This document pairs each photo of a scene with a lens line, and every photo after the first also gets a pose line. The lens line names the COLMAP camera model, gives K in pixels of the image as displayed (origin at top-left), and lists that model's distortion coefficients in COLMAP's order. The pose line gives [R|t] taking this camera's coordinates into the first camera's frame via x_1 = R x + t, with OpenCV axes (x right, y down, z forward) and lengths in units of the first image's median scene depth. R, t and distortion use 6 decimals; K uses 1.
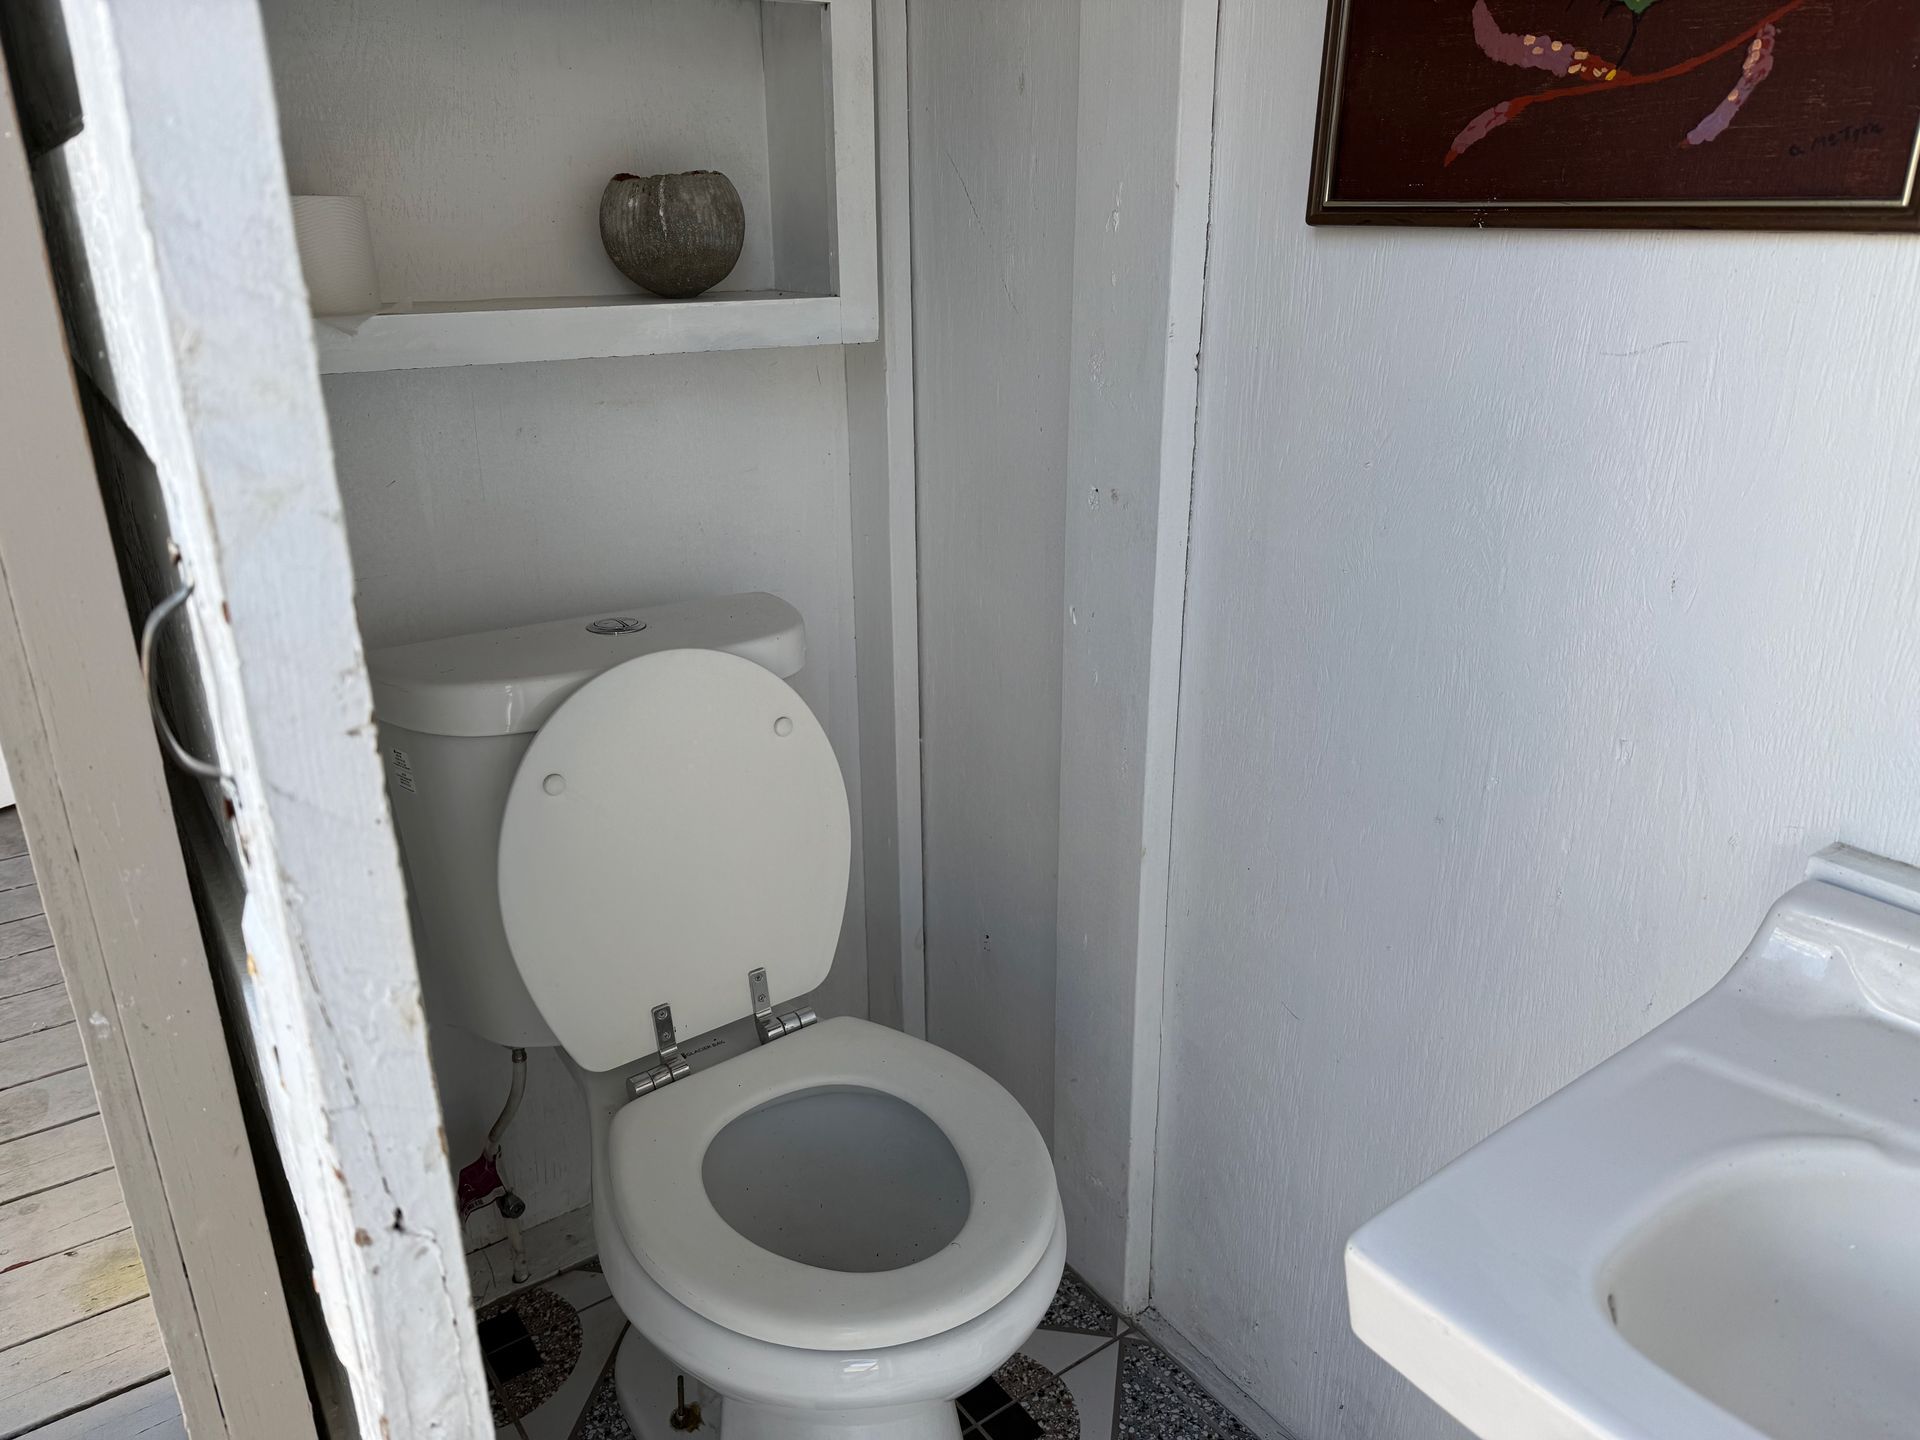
lens RADIAL K [[1345.3, 0, 958.0], [0, 1345.3, 712.1], [0, 0, 1]] dist [0.015958, -0.027031]
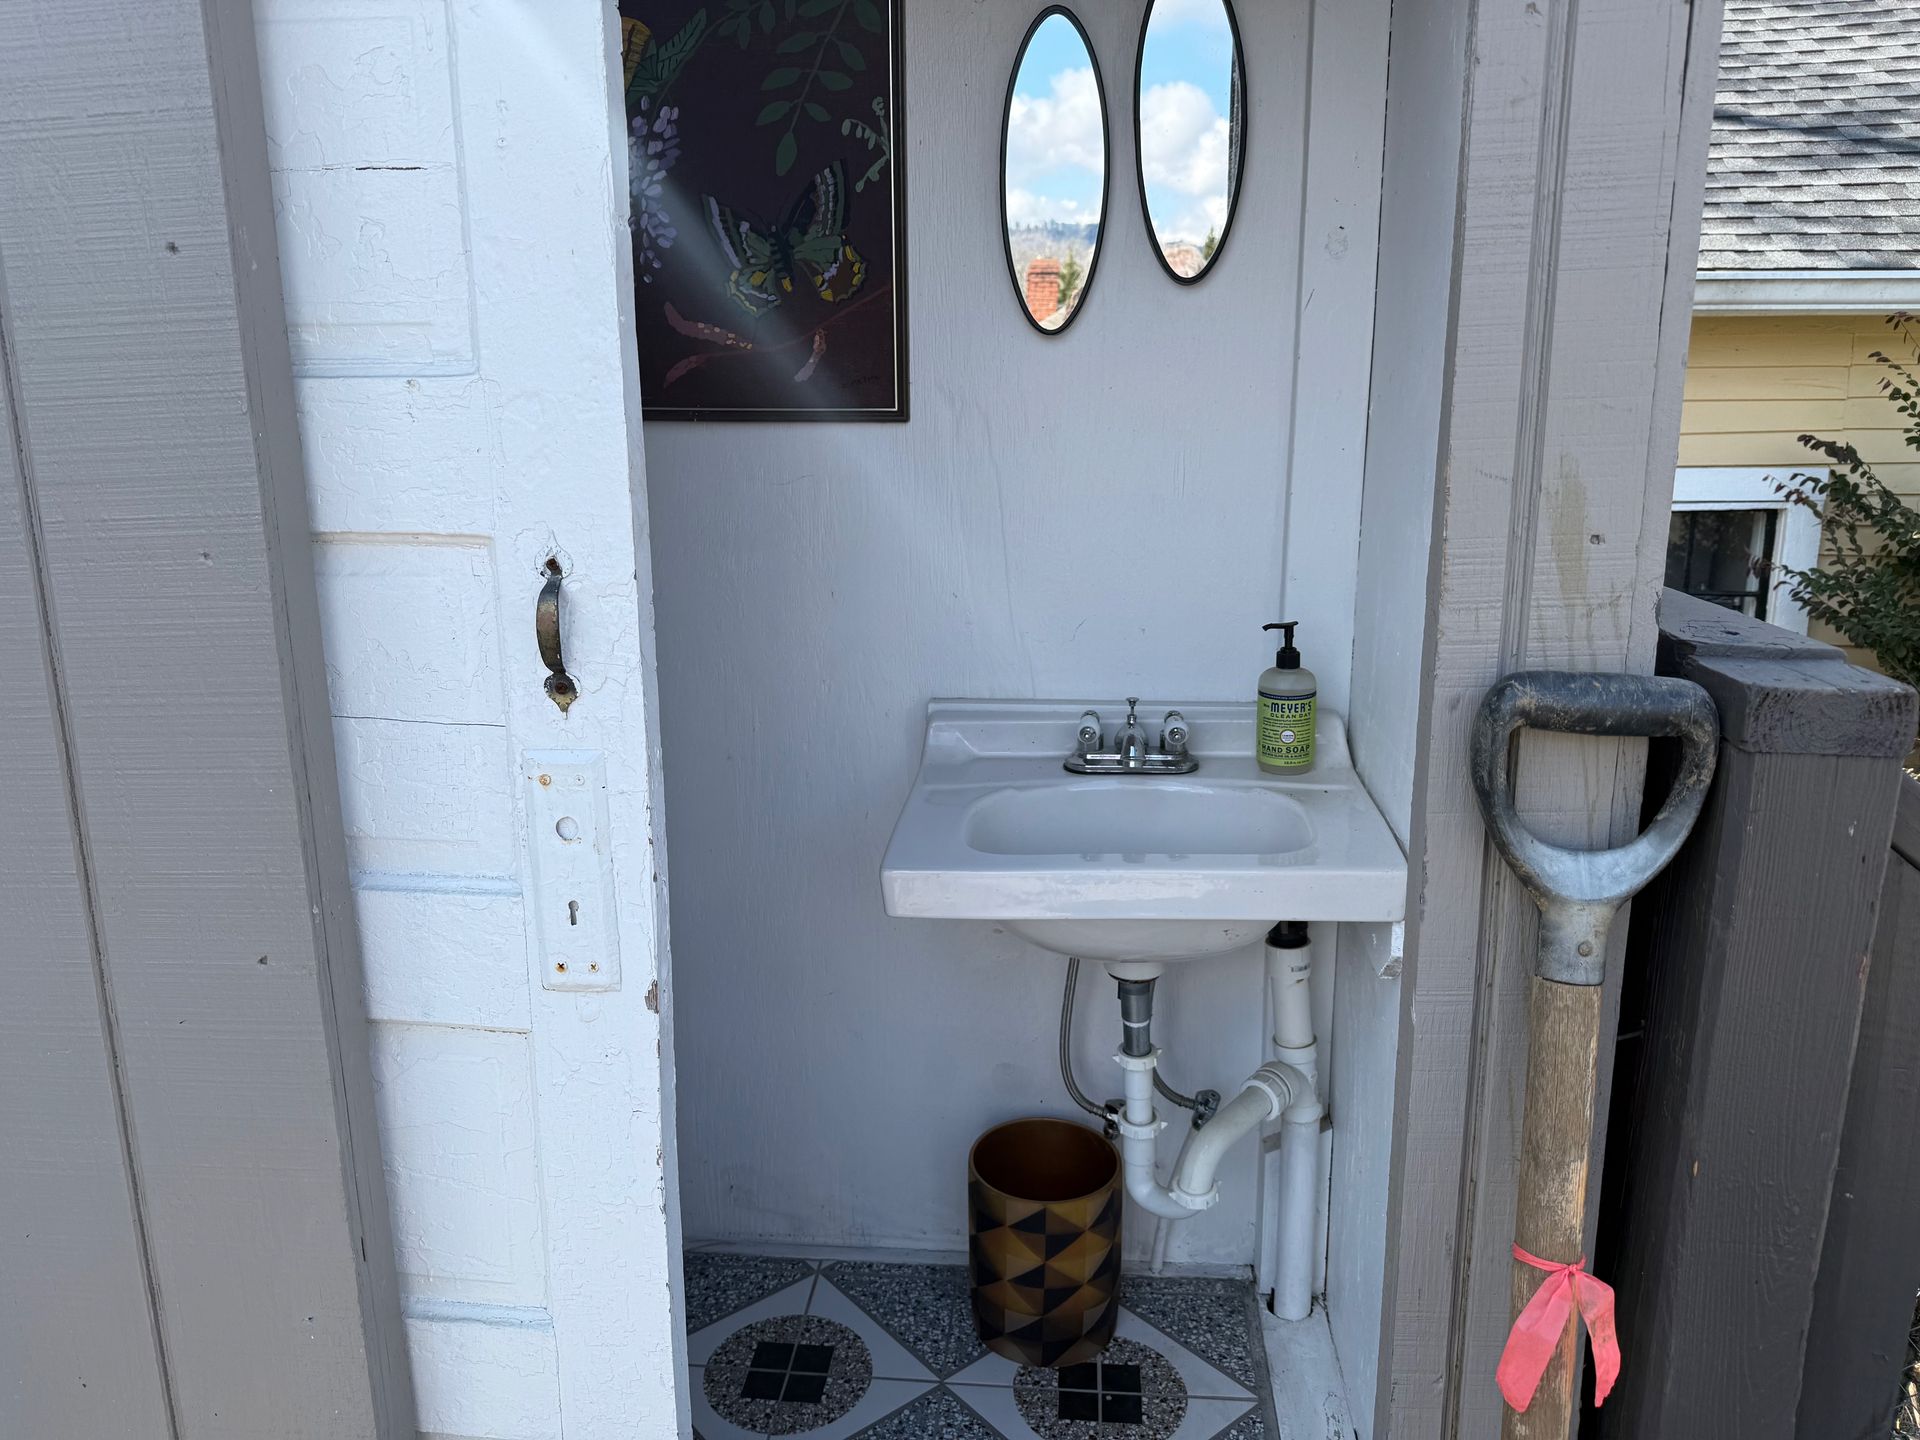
lens RADIAL K [[1345.3, 0, 960.6], [0, 1345.3, 721.4], [0, 0, 1]] dist [0.015958, -0.027031]
pose [[0.641093, -0.168019, 0.748845, -0.963848], [0.262766, 0.964822, -0.008479, 0.169870], [-0.721078, 0.202206, 0.662691, -0.458436]]
